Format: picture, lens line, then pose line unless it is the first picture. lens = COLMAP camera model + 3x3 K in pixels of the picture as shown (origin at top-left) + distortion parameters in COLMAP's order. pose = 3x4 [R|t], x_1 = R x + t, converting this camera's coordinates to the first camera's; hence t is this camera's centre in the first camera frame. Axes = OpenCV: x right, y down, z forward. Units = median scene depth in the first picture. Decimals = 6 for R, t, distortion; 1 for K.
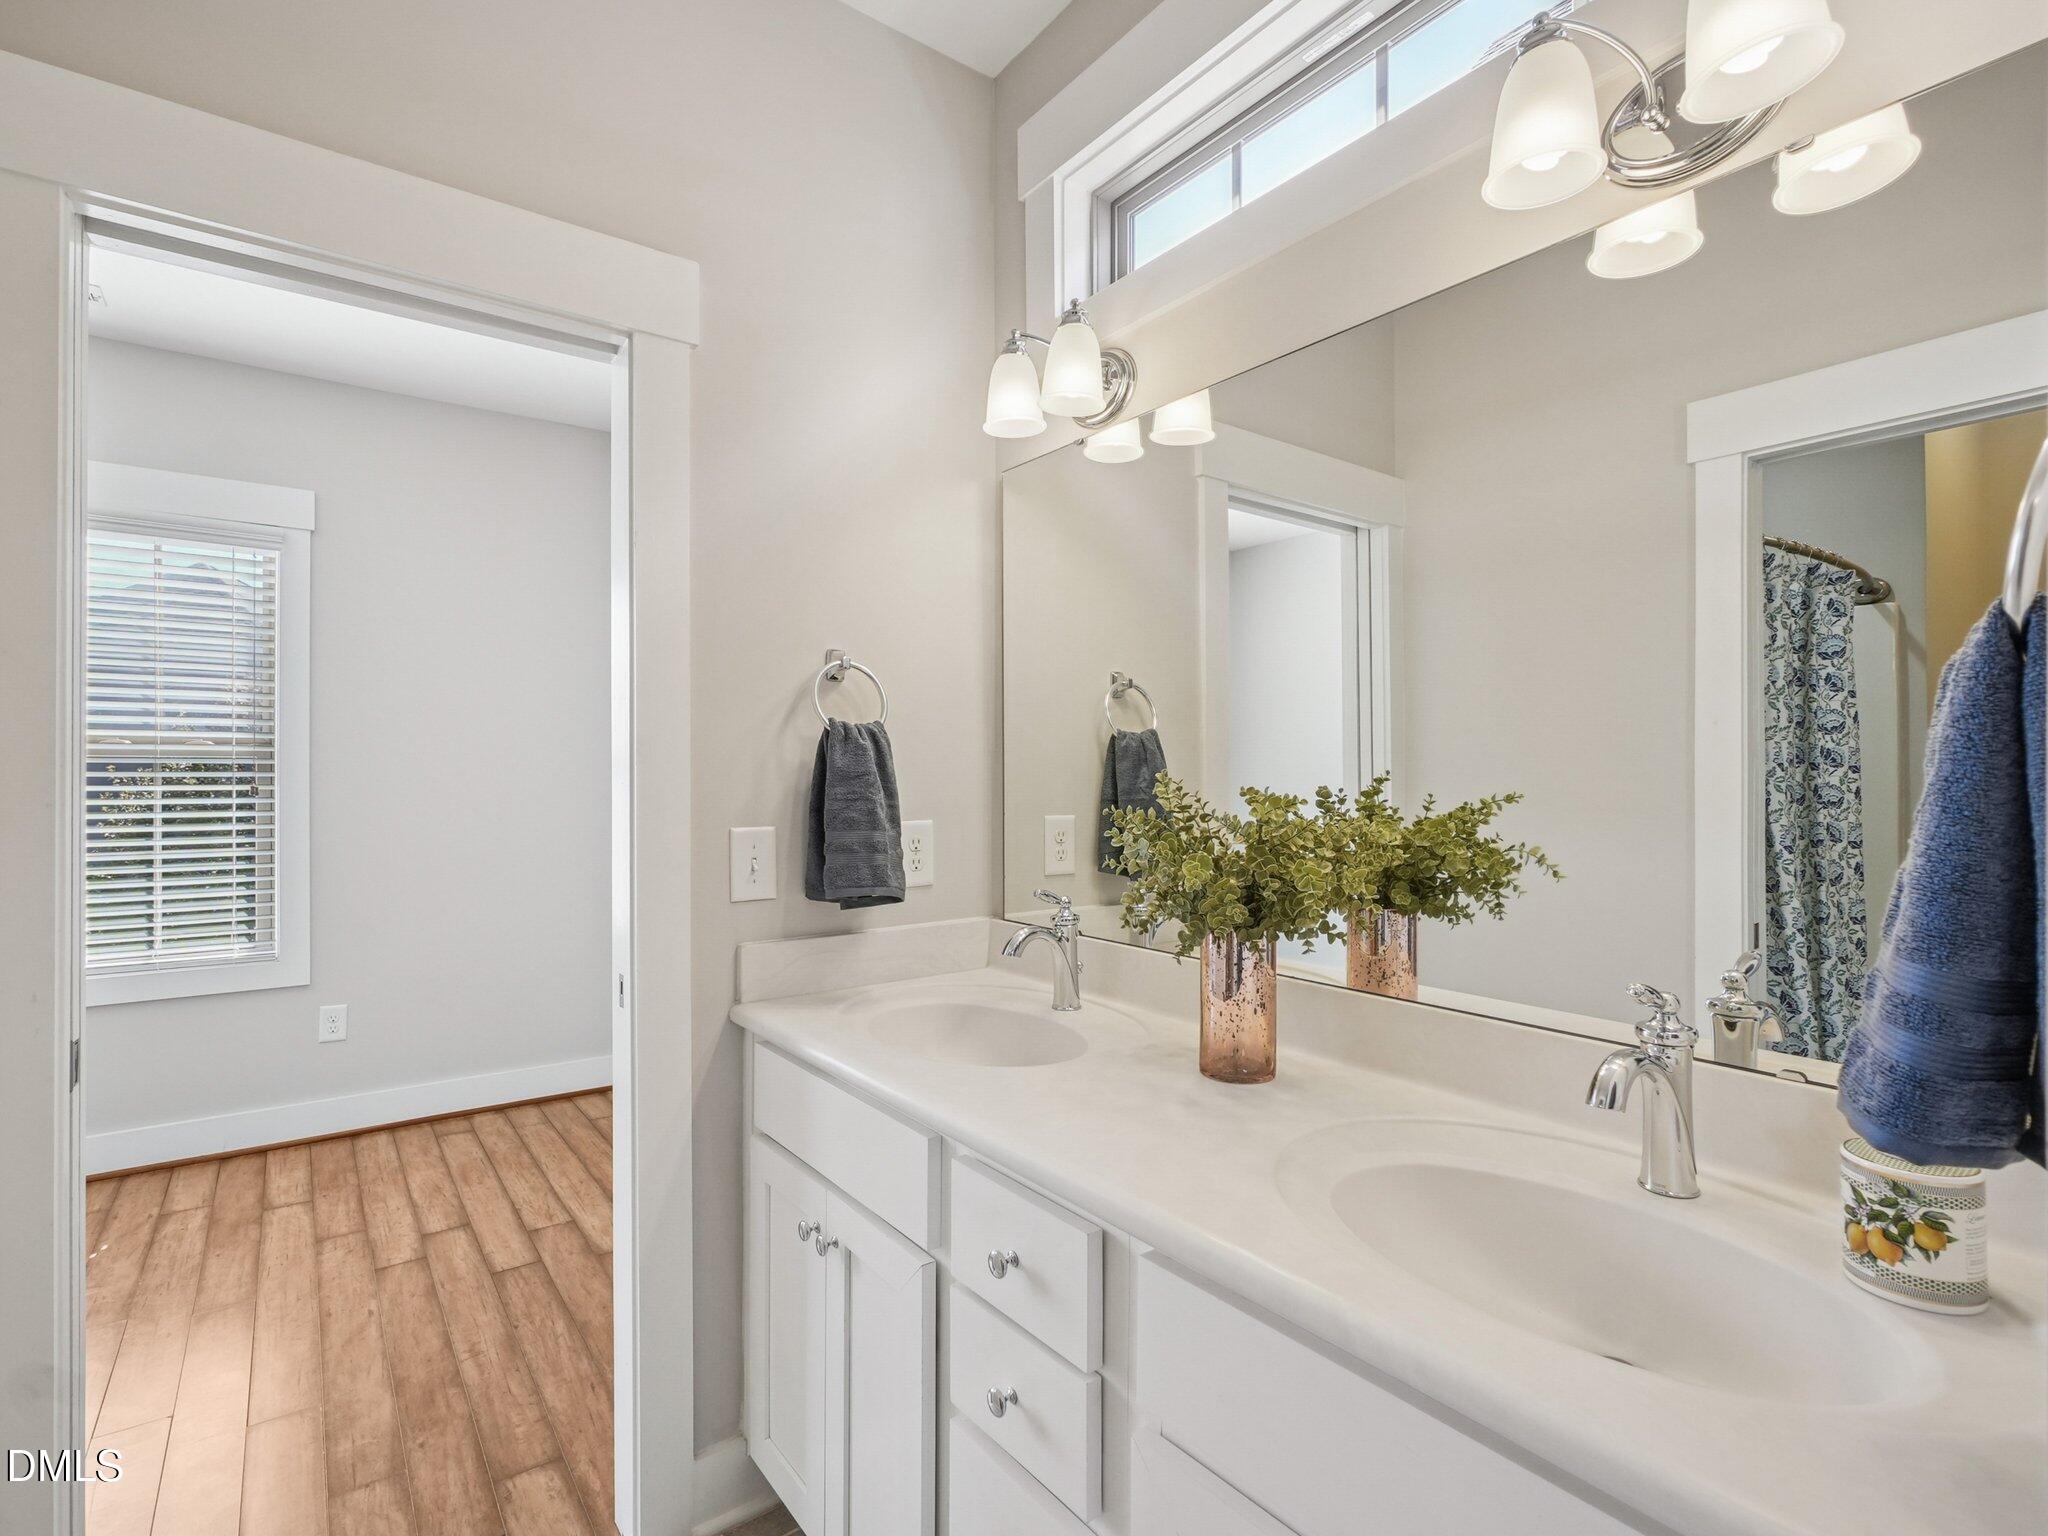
lens RADIAL K [[1004.1, 0, 1025.4], [0, 1004.1, 771.6], [0, 0, 1]] dist [-0.014761, 0.006943]
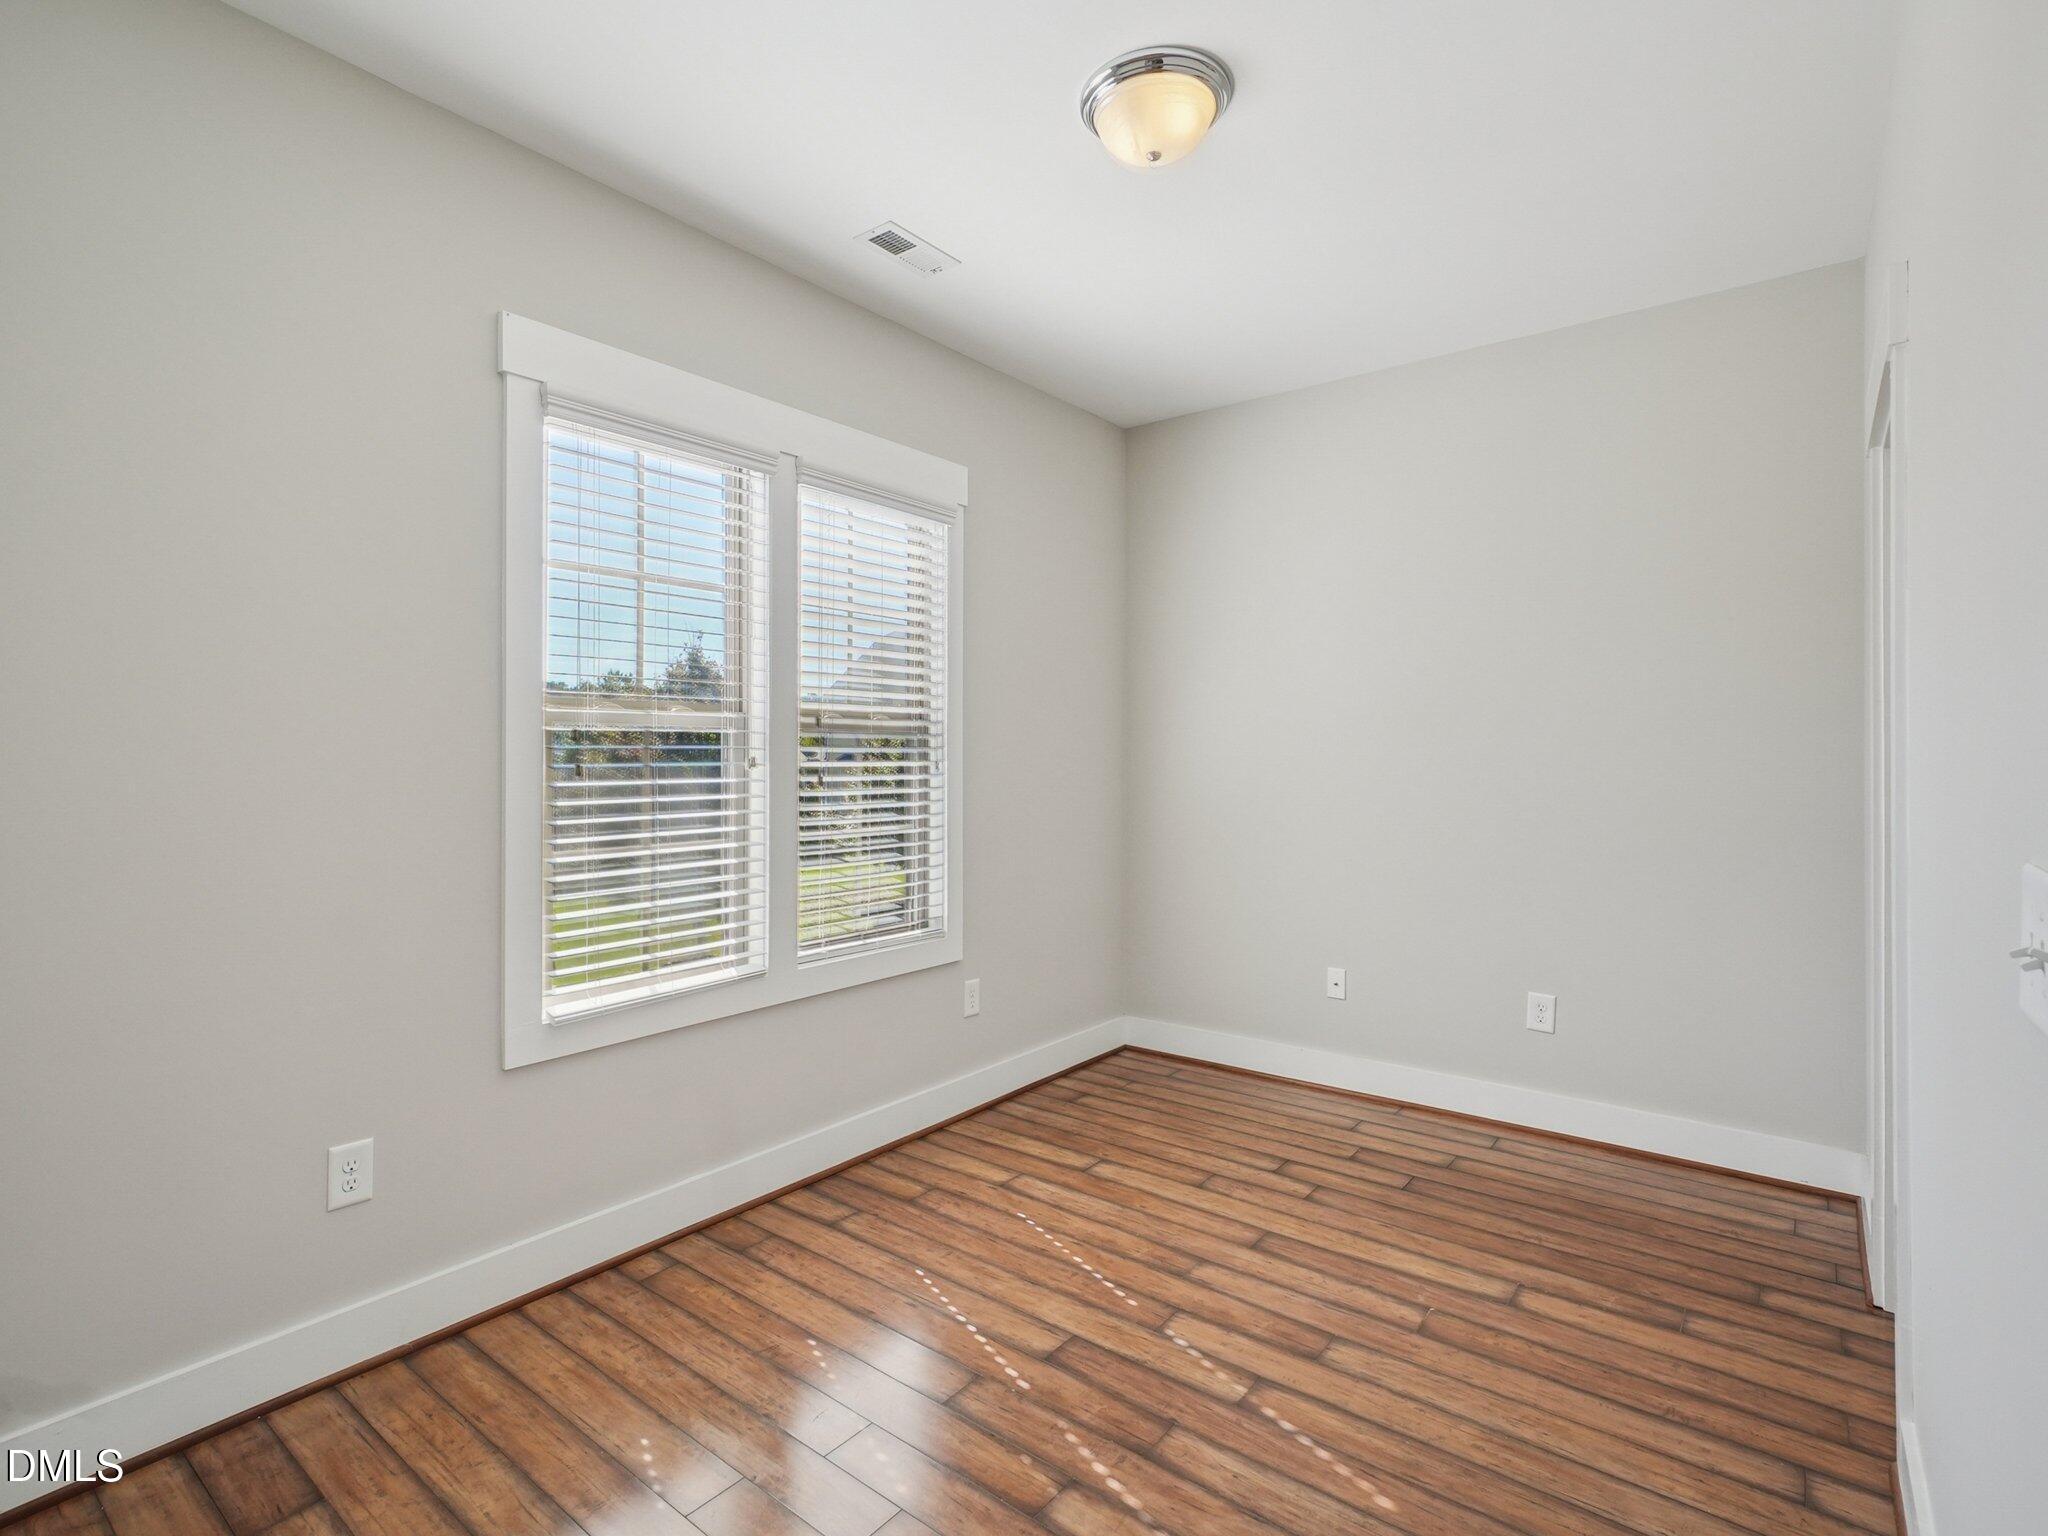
lens RADIAL K [[1004.1, 0, 1029.2], [0, 1004.1, 759.9], [0, 0, 1]] dist [-0.014761, 0.006943]
pose [[0.960807, 0.007404, 0.277121, -1.135172], [-0.008535, 0.999959, 0.002875, 0.011065], [-0.277088, -0.005127, 0.960831, 0.019663]]
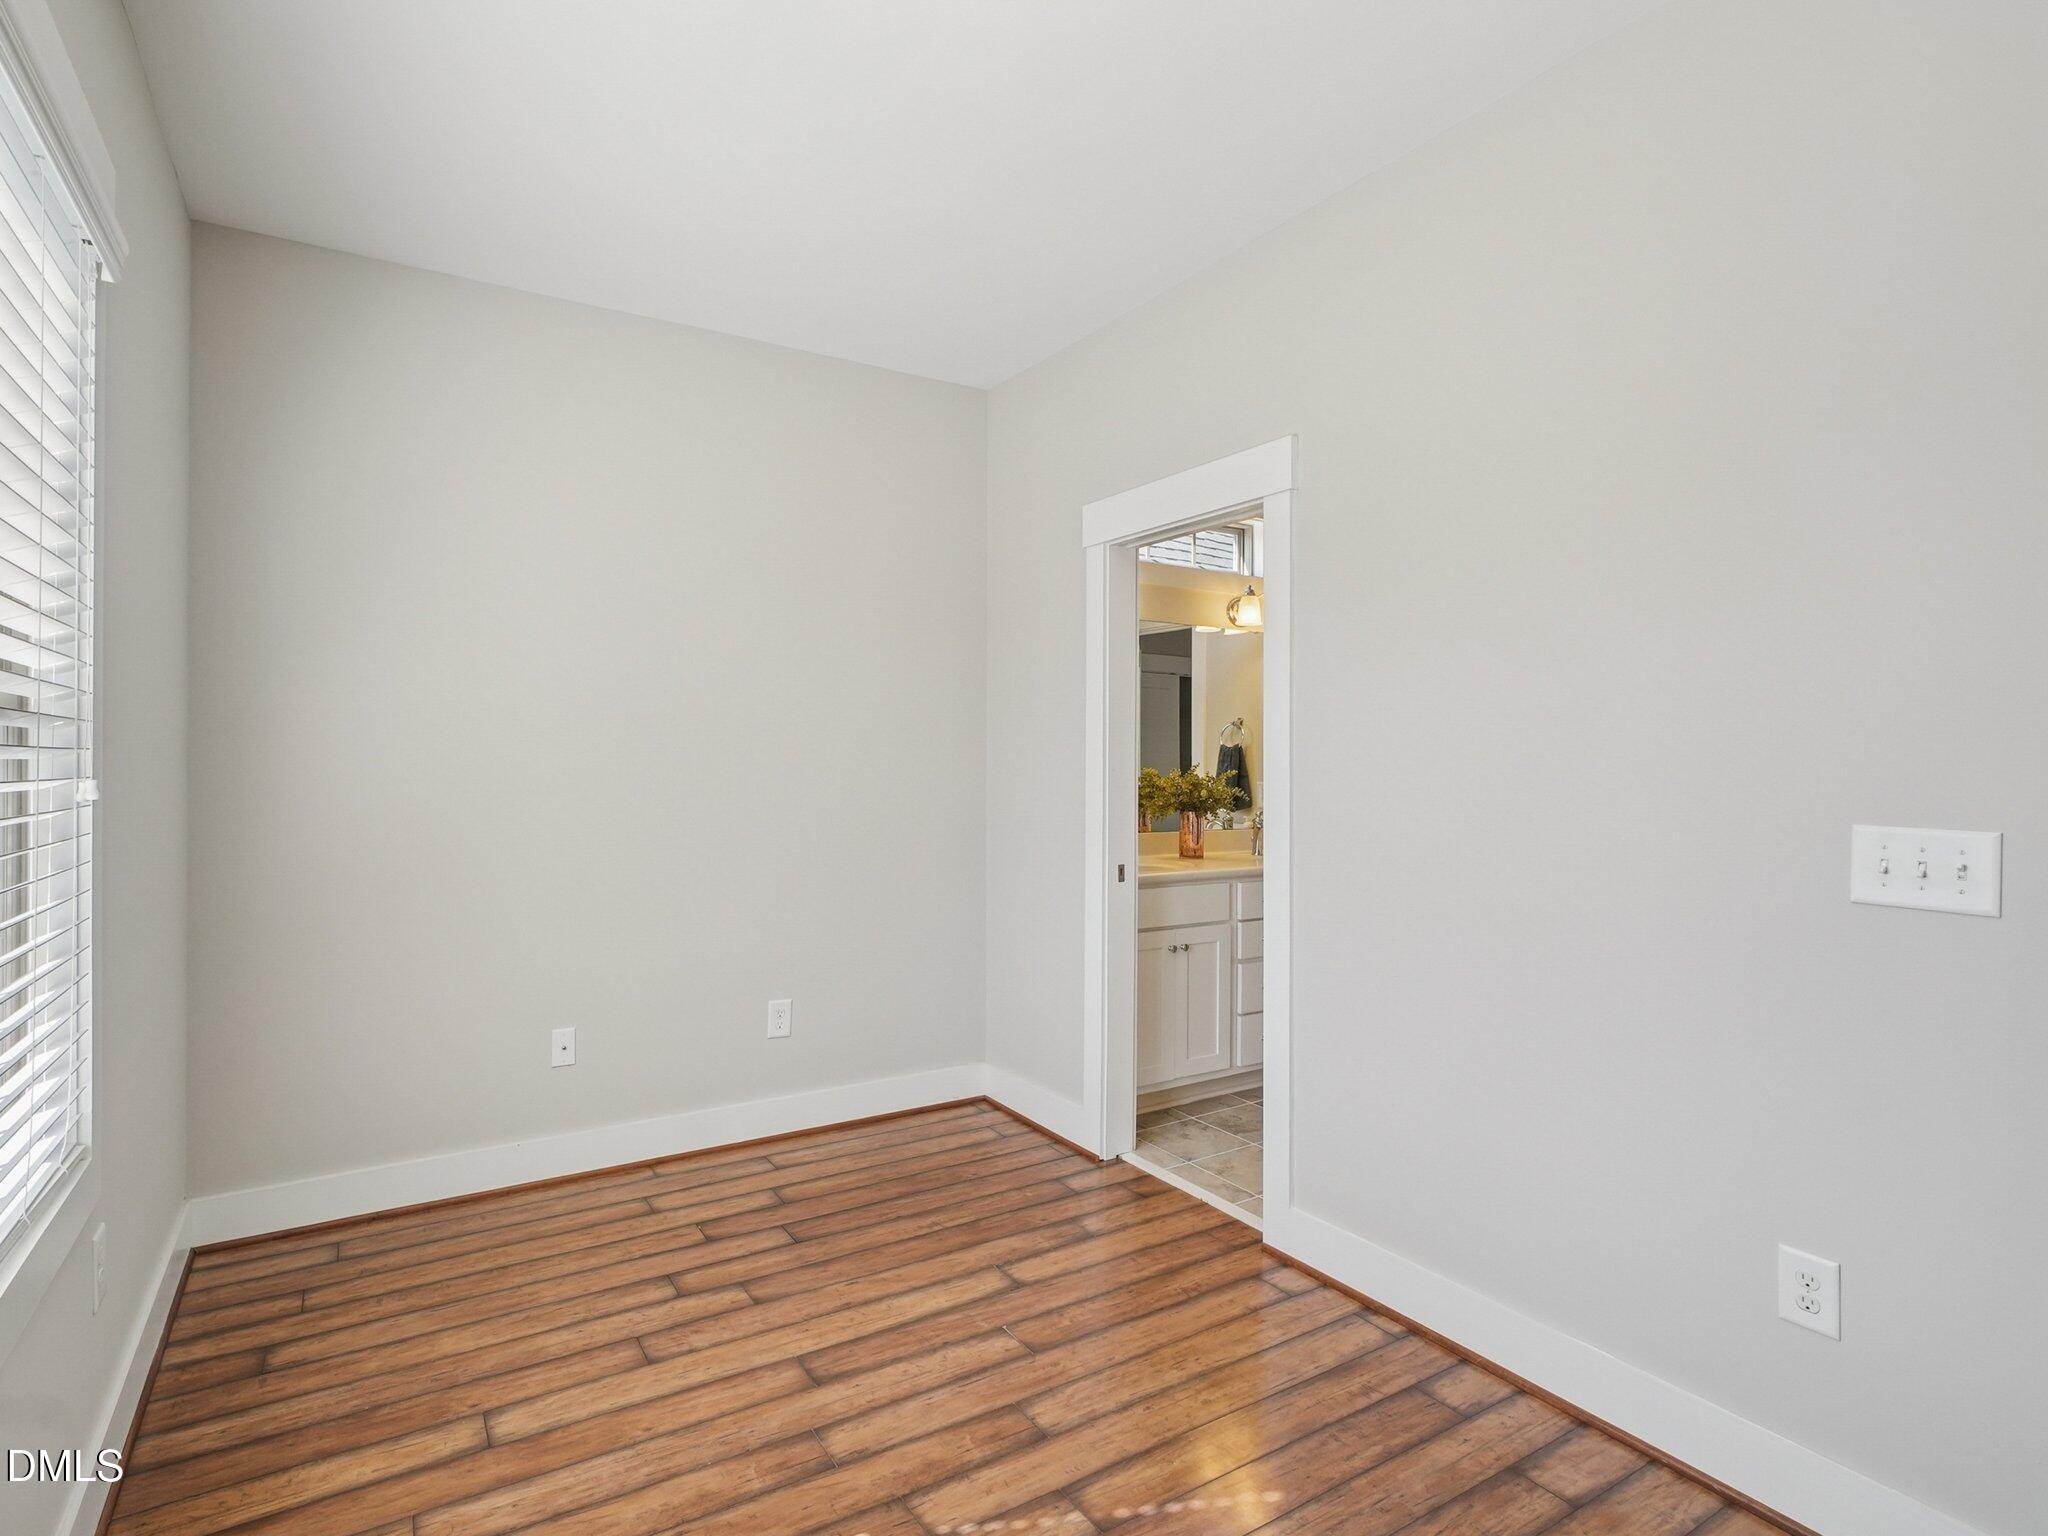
lens RADIAL K [[1004.1, 0, 932.8], [0, 1004.1, 753.3], [0, 0, 1]] dist [-0.014761, 0.006943]
pose [[0.117381, 0.015009, 0.992973, -1.401461], [-0.000268, 0.999886, -0.015082, 0.007688], [-0.993087, 0.001505, 0.117372, 0.660332]]
